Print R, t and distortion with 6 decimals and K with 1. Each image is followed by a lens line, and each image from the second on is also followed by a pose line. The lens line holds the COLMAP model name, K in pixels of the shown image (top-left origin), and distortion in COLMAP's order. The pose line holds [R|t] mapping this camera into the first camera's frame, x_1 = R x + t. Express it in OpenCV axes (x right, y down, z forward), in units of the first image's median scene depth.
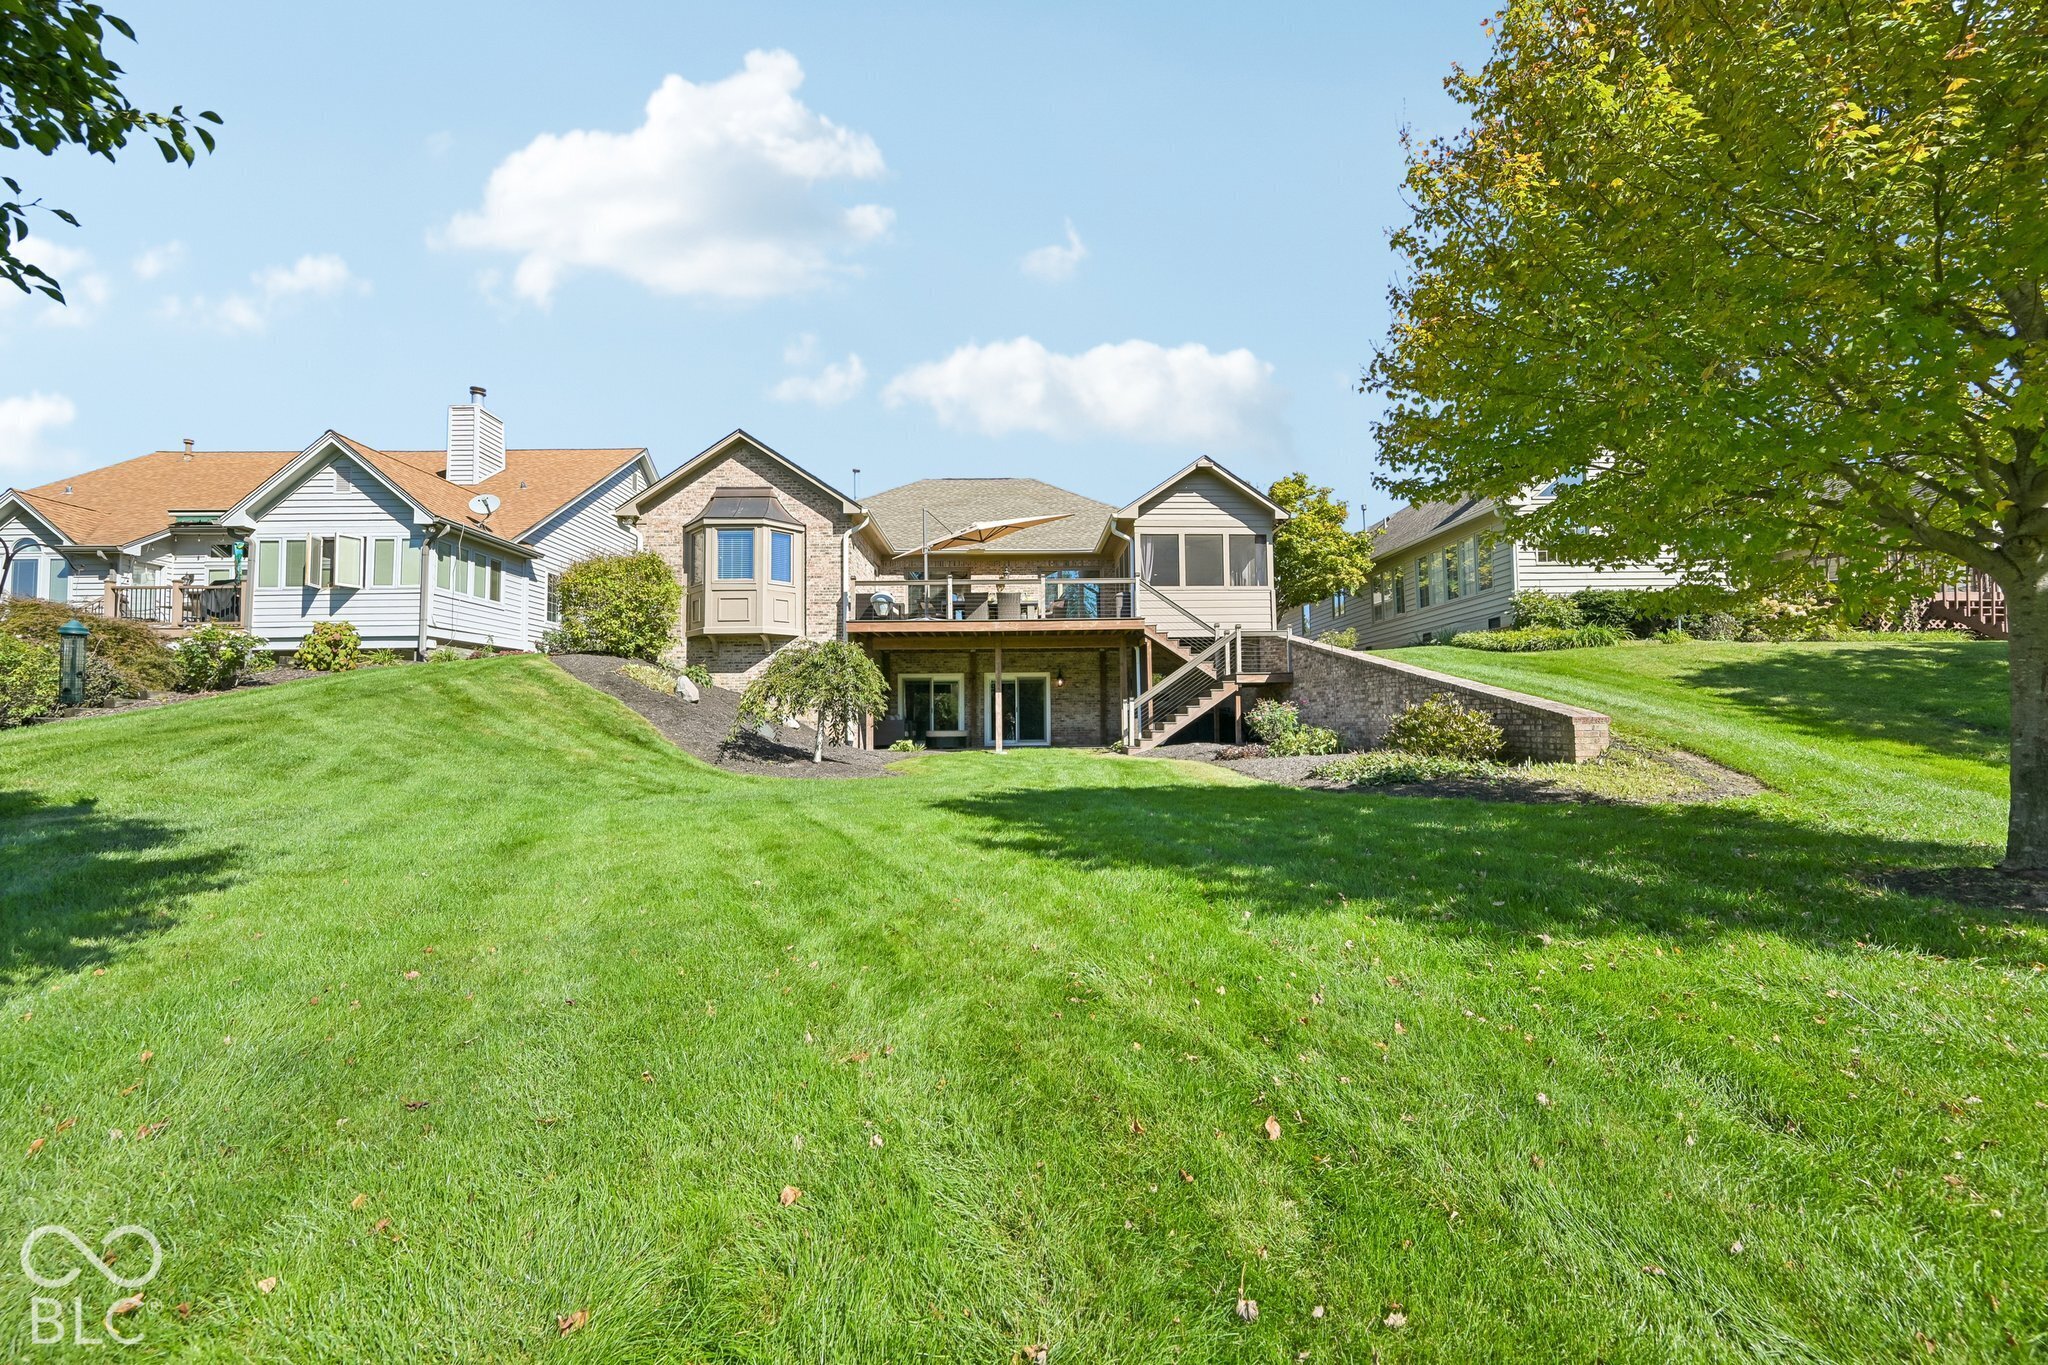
lens RADIAL K [[767.9, 0, 1024.0], [0, 767.9, 682.5], [0, 0, 1]] dist [-0.001123, -0.000104]
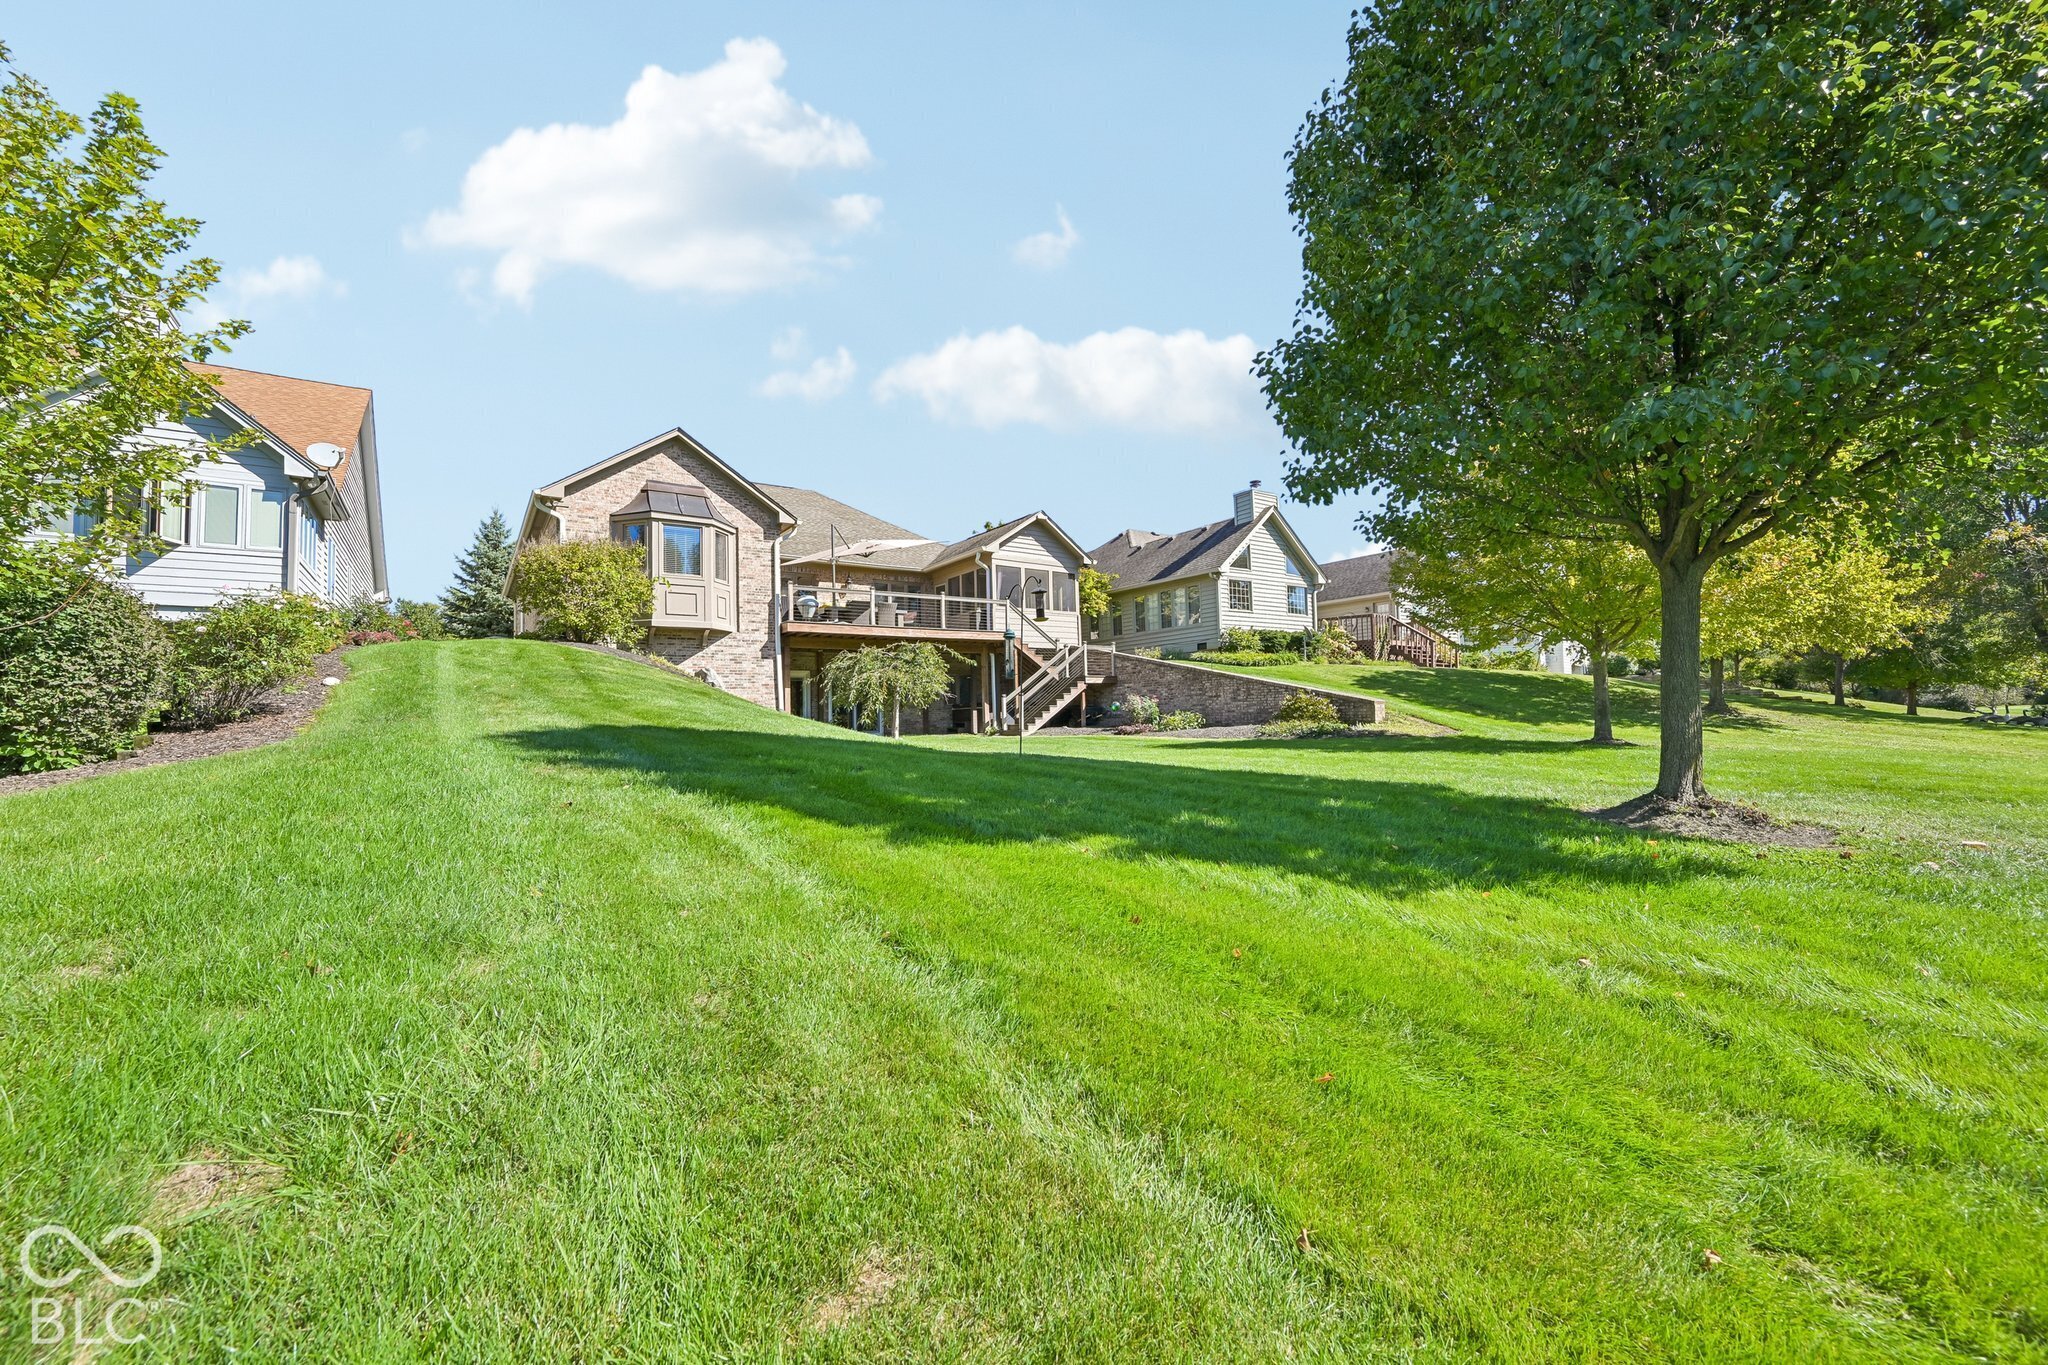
lens RADIAL K [[767.9, 0, 1024.0], [0, 767.9, 682.5], [0, 0, 1]] dist [-0.001123, -0.000104]
pose [[0.851596, 0.016480, 0.523940, -0.502033], [-0.012900, 0.999862, -0.010482, 0.014289], [-0.524040, 0.002168, 0.851691, -0.109643]]
